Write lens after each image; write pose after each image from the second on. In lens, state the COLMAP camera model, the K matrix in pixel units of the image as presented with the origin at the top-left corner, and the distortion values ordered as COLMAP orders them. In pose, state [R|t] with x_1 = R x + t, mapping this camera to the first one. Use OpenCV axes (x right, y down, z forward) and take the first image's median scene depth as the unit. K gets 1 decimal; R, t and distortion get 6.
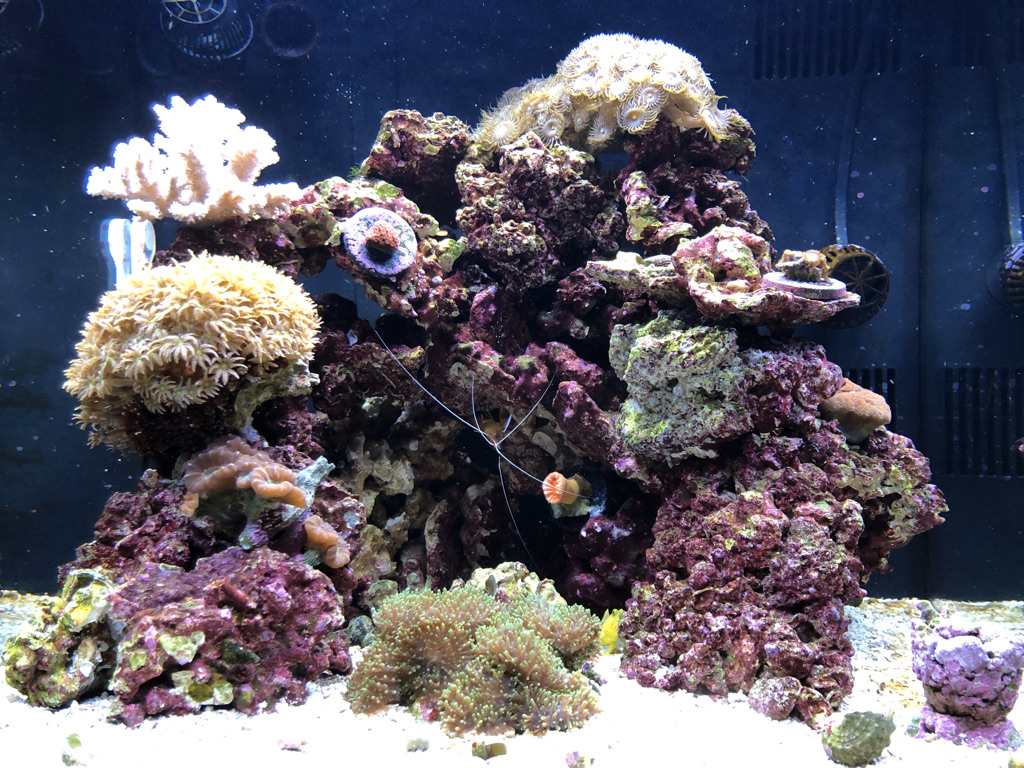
lens RADIAL K [[851.7, 0, 507.1], [0, 851.7, 376.4], [0, 0, 1]] dist [-0.004608, -0.006715]
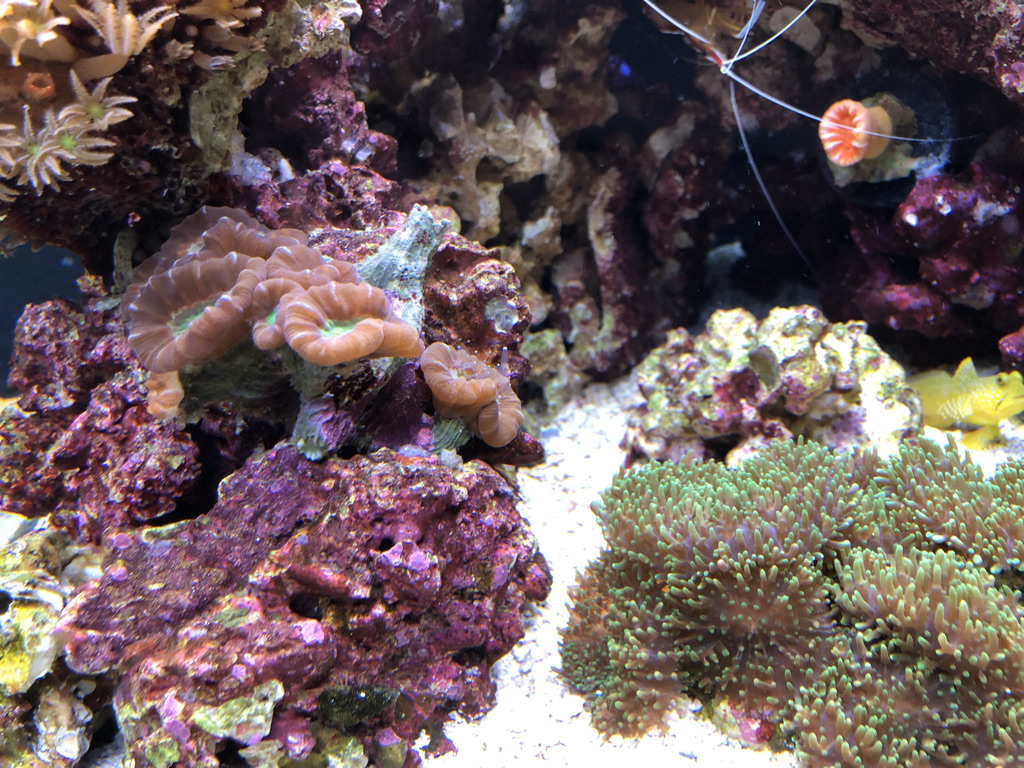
lens RADIAL K [[922.7, 0, 512.0], [0, 922.7, 384.0], [0, 0, 1]] dist [0.126013, -0.210549]
pose [[0.988340, -0.123247, -0.089406, -0.129174], [0.151419, 0.857237, 0.492155, -0.056022], [0.015986, -0.499955, 0.865904, 0.503656]]
